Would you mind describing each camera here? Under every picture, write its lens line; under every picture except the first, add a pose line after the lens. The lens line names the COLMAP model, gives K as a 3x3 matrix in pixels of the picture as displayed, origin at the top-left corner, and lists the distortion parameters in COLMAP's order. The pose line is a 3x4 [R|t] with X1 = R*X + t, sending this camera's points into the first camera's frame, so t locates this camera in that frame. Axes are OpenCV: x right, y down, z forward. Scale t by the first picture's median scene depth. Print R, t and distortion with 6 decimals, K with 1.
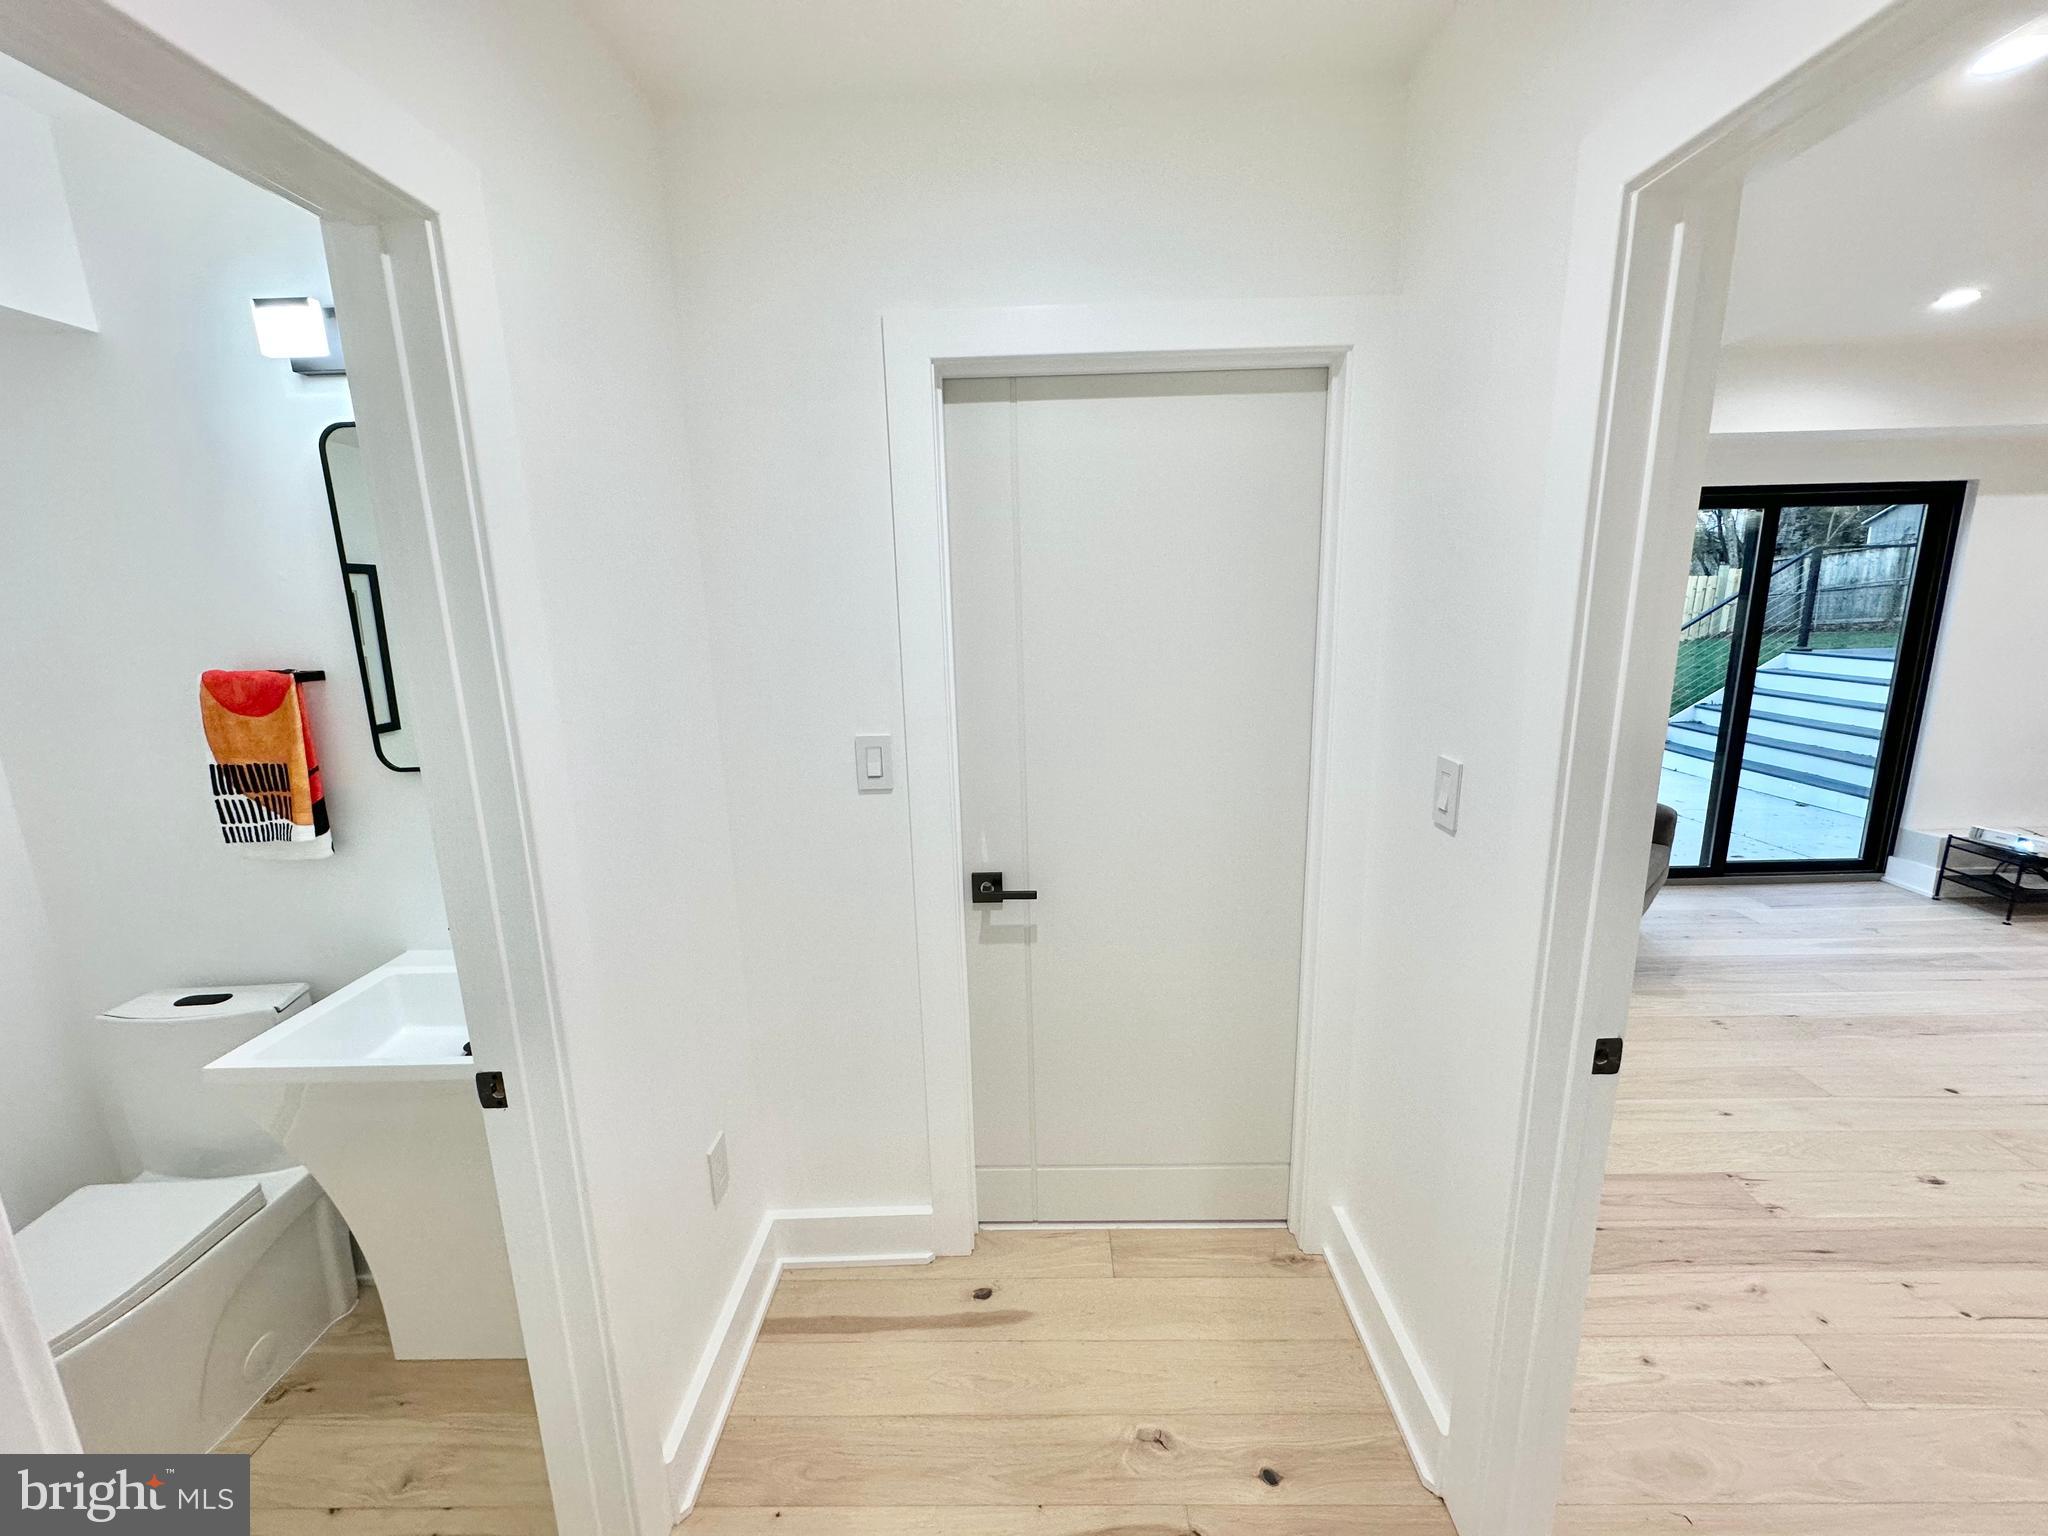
lens RADIAL K [[813.8, 0, 1022.1], [0, 813.8, 762.9], [0, 0, 1]] dist [-0.000471, 0.000270]
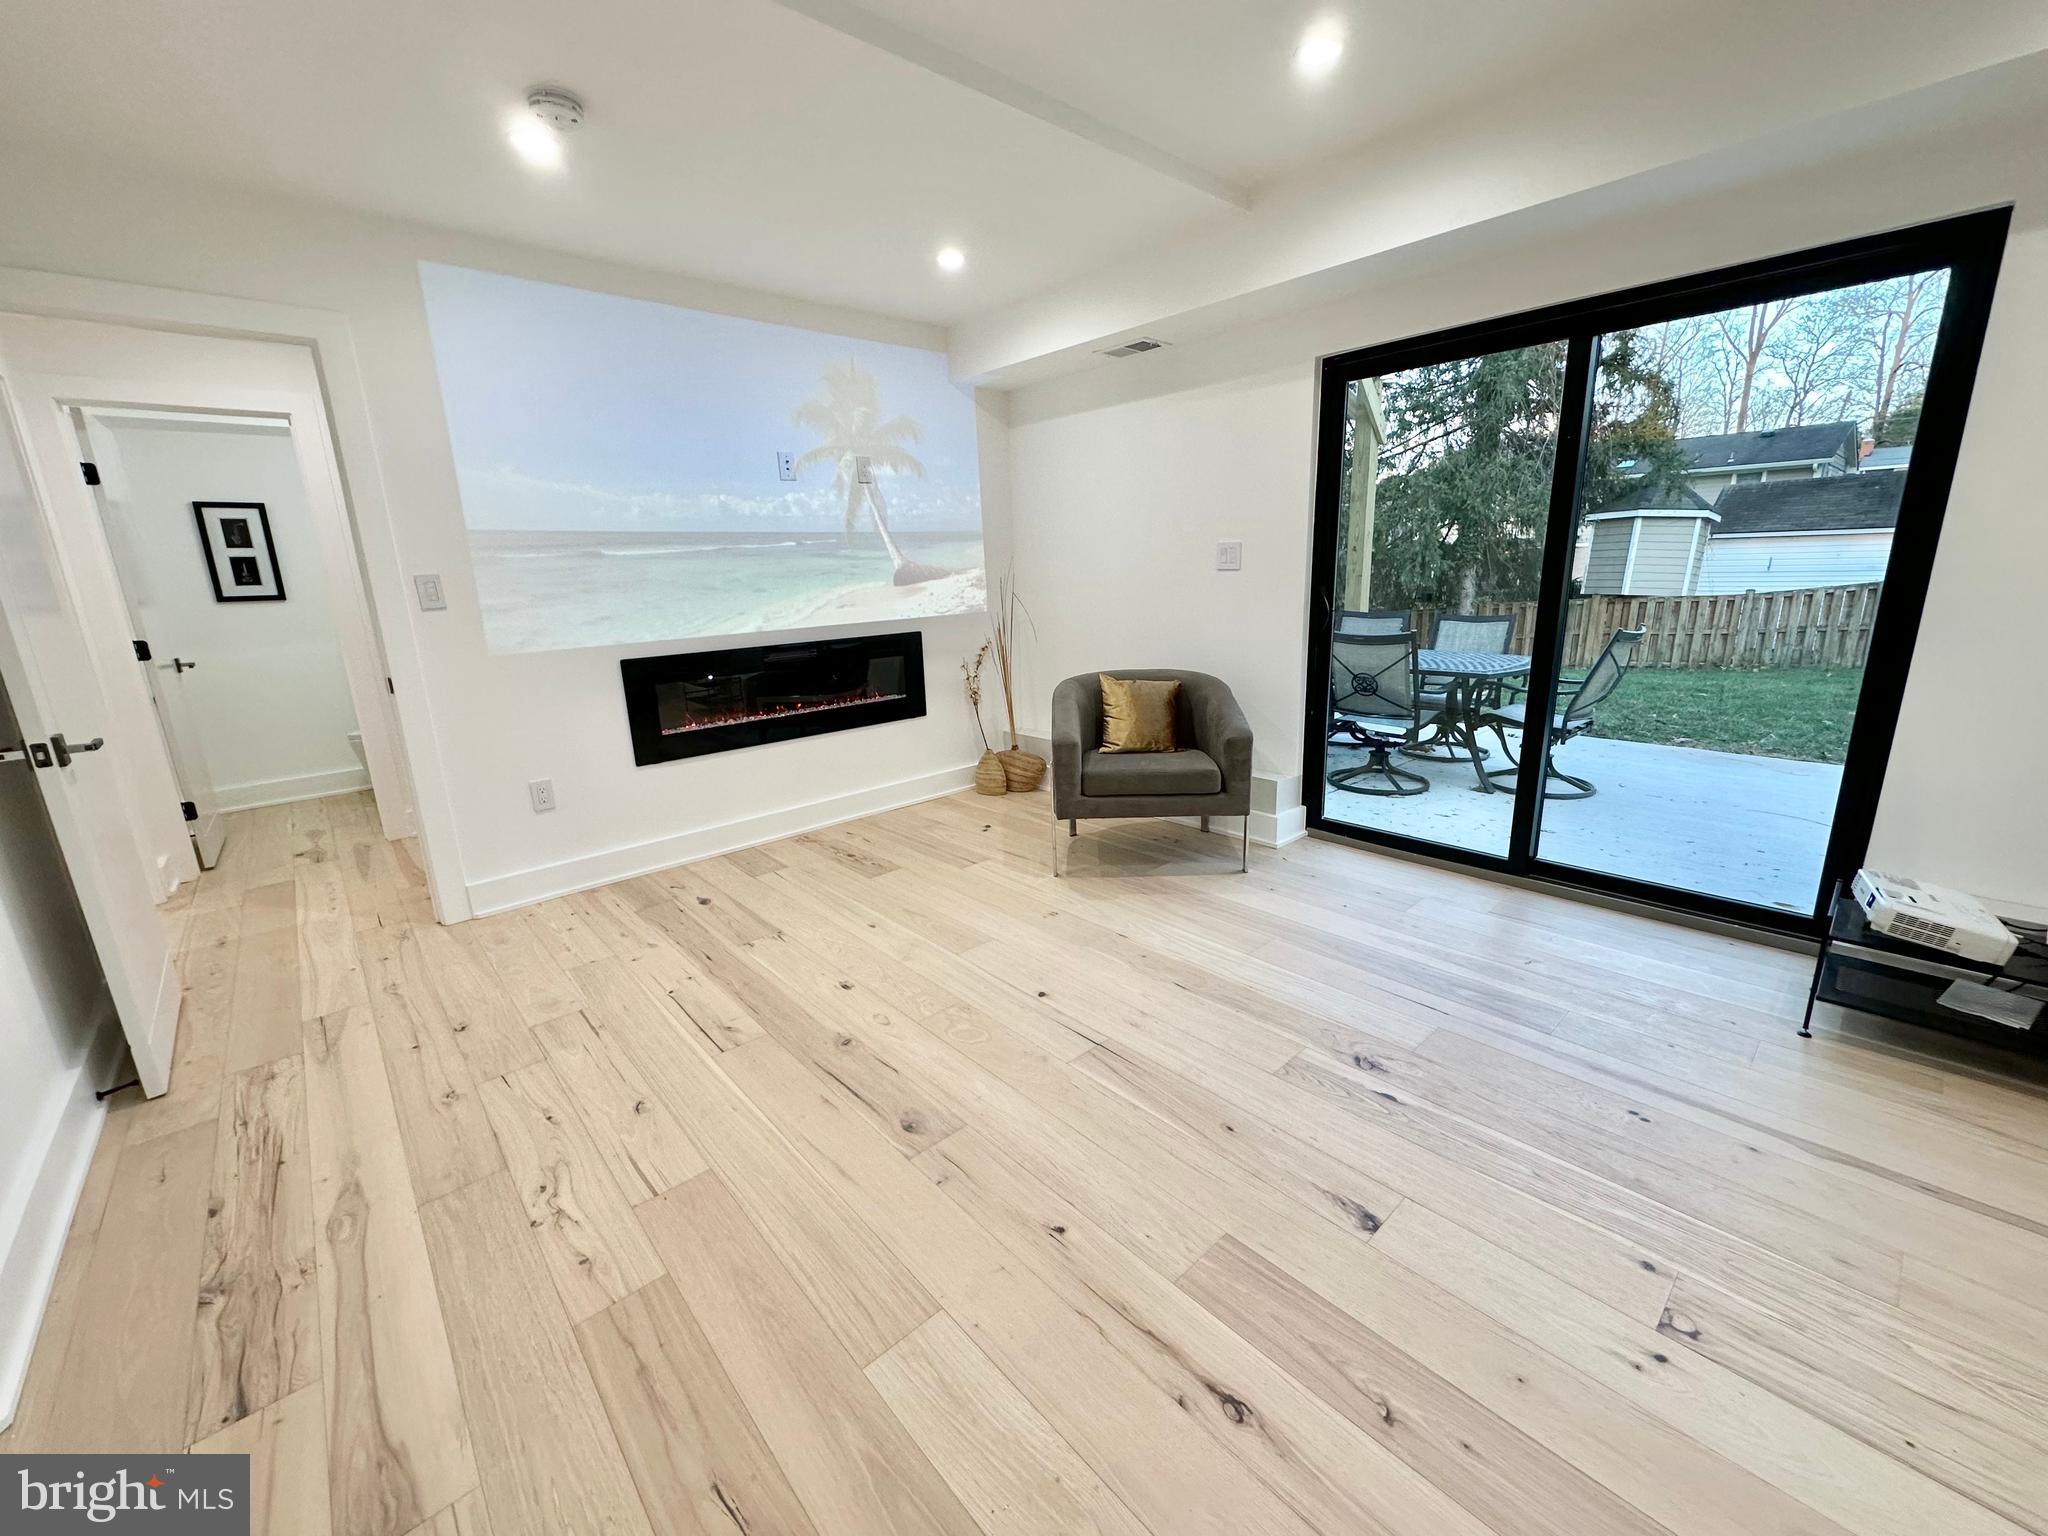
lens RADIAL K [[813.8, 0, 1025.5], [0, 813.8, 773.4], [0, 0, 1]] dist [-0.000471, 0.000270]
pose [[0.679522, 0.182347, -0.710633, 2.601321], [-0.132158, 0.983199, 0.125915, 0.044291], [0.721654, 0.008354, 0.692204, 0.476086]]
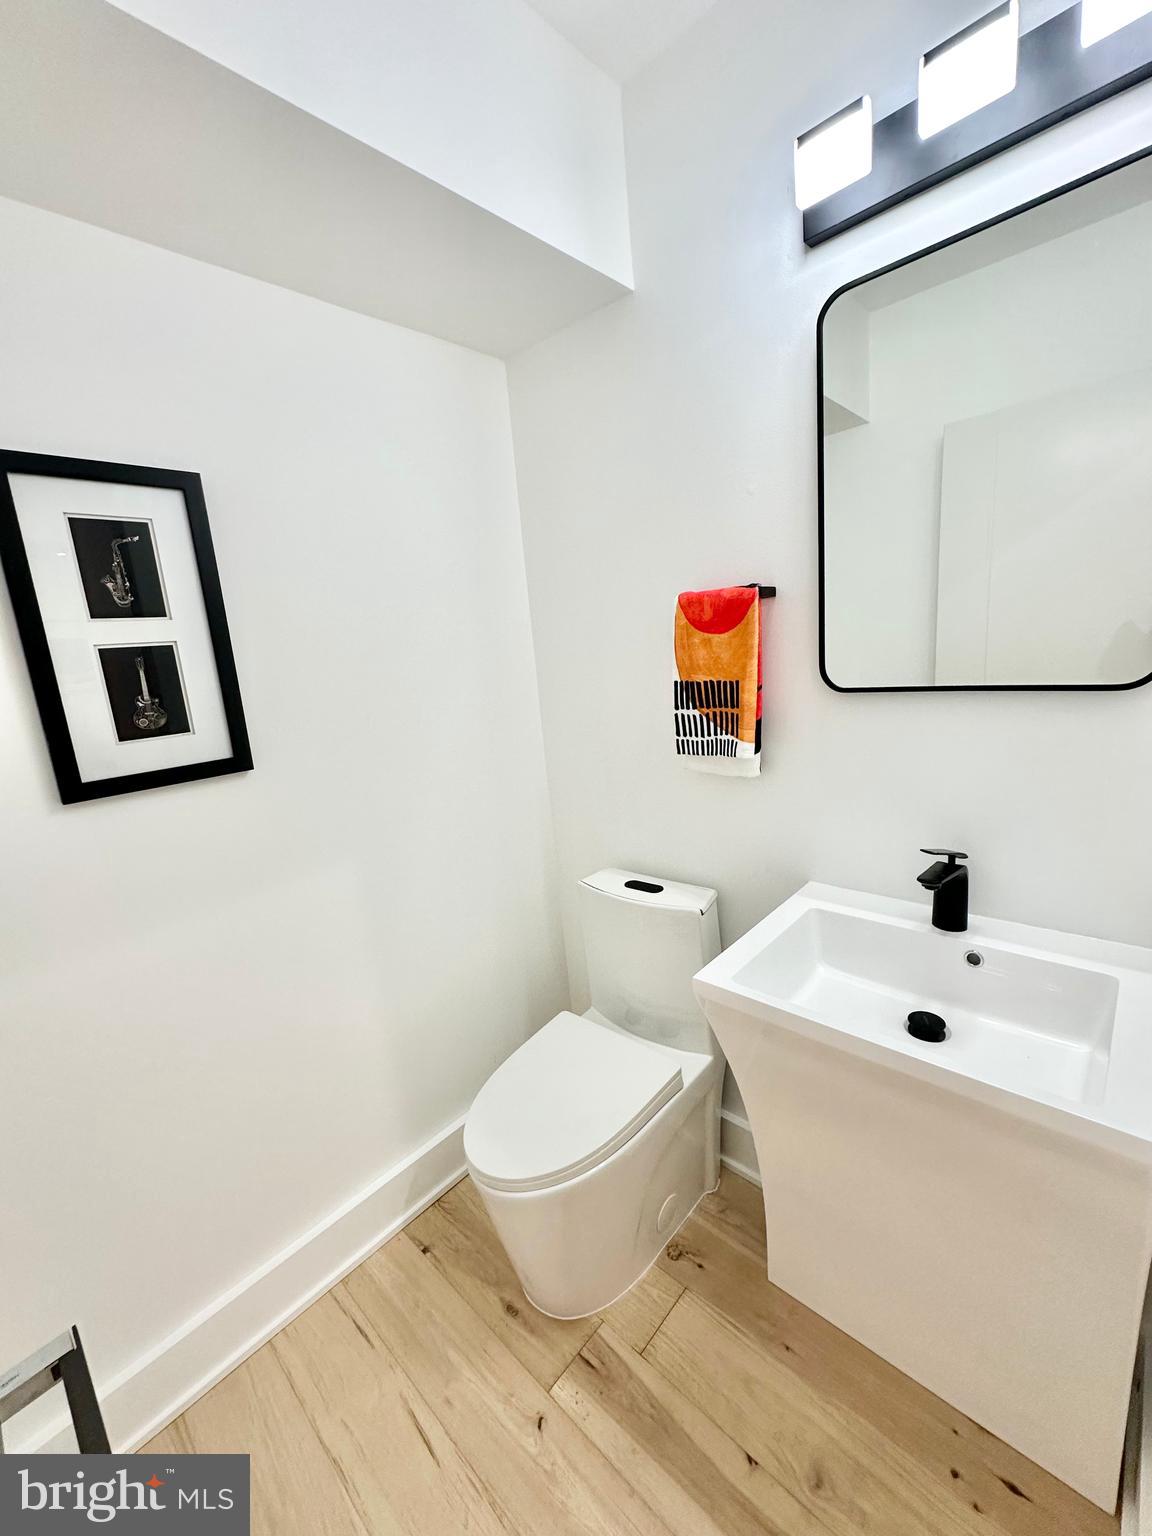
lens RADIAL K [[610.4, 0, 579.4], [0, 610.4, 767.8], [0, 0, 1]] dist [-0.000471, 0.000270]
pose [[0.739332, 0.100299, -0.665829, -0.529964], [-0.070831, 0.994942, 0.071226, 0.068516], [0.669606, -0.005499, 0.742696, 0.300680]]
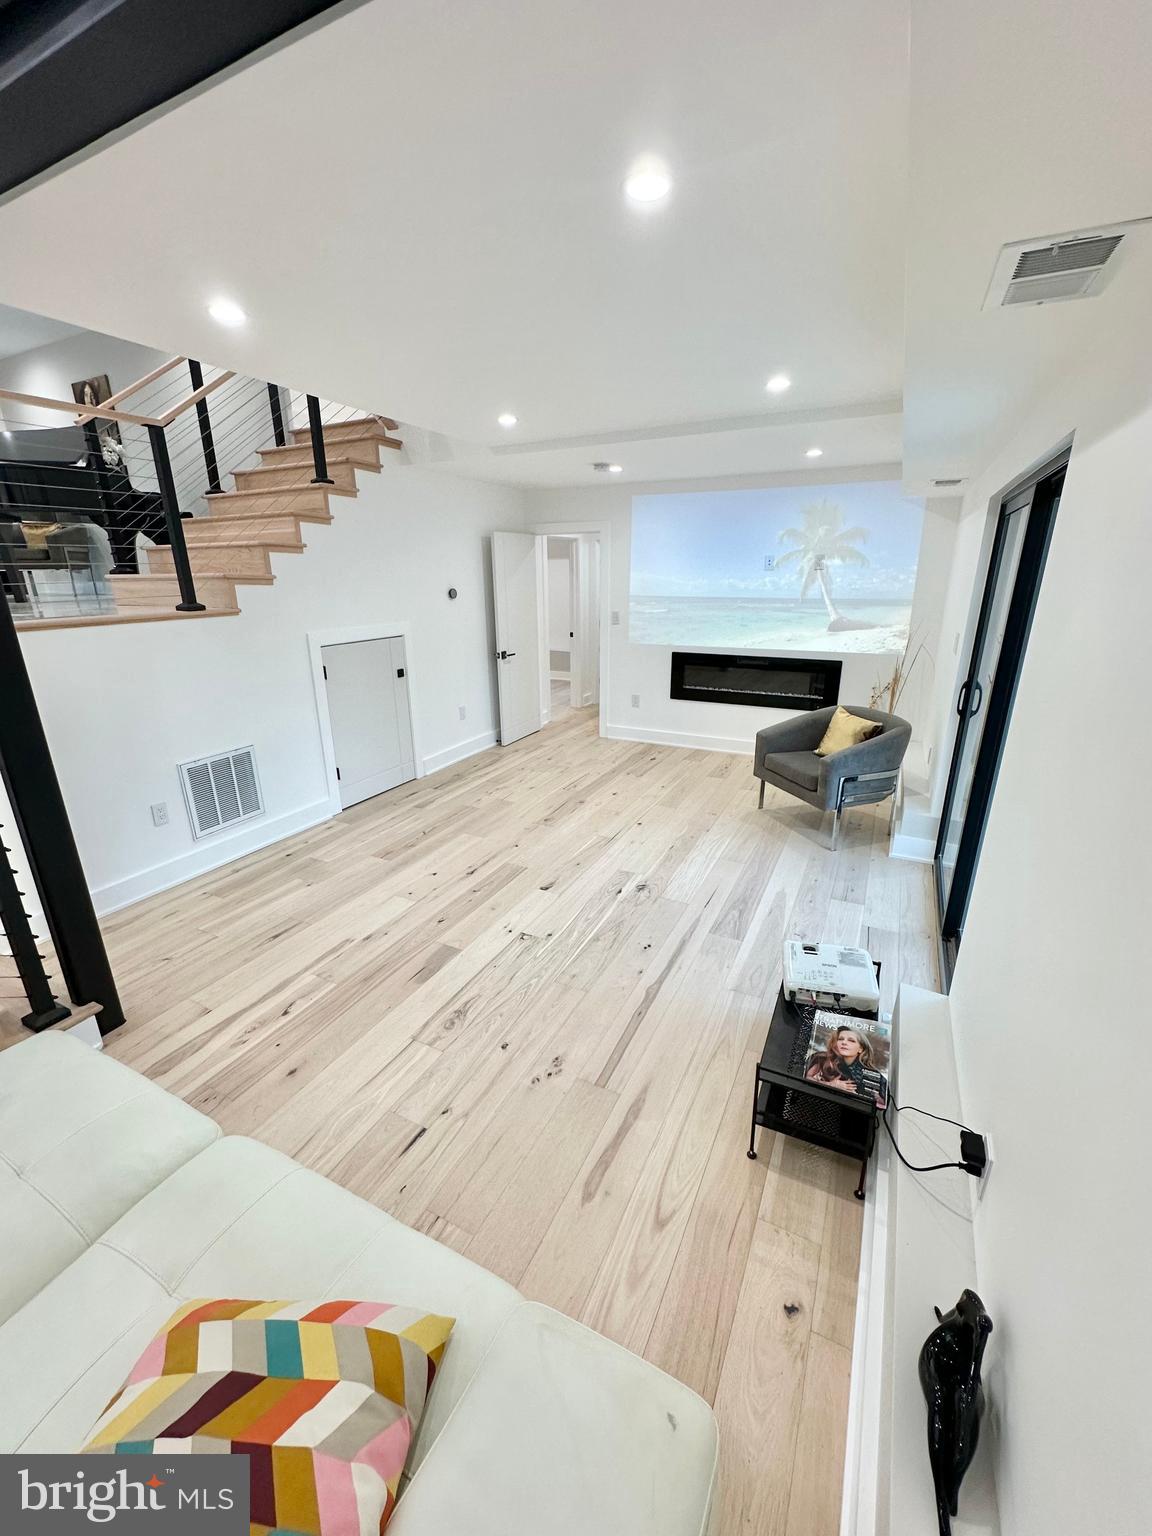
lens RADIAL K [[610.4, 0, 572.9], [0, 610.4, 766.5], [0, 0, 1]] dist [-0.000471, 0.000270]
pose [[-0.443677, 0.300440, -0.844326, 3.802300], [-0.165900, 0.898314, 0.406828, -0.562406], [0.880697, 0.320574, -0.348718, 2.019062]]
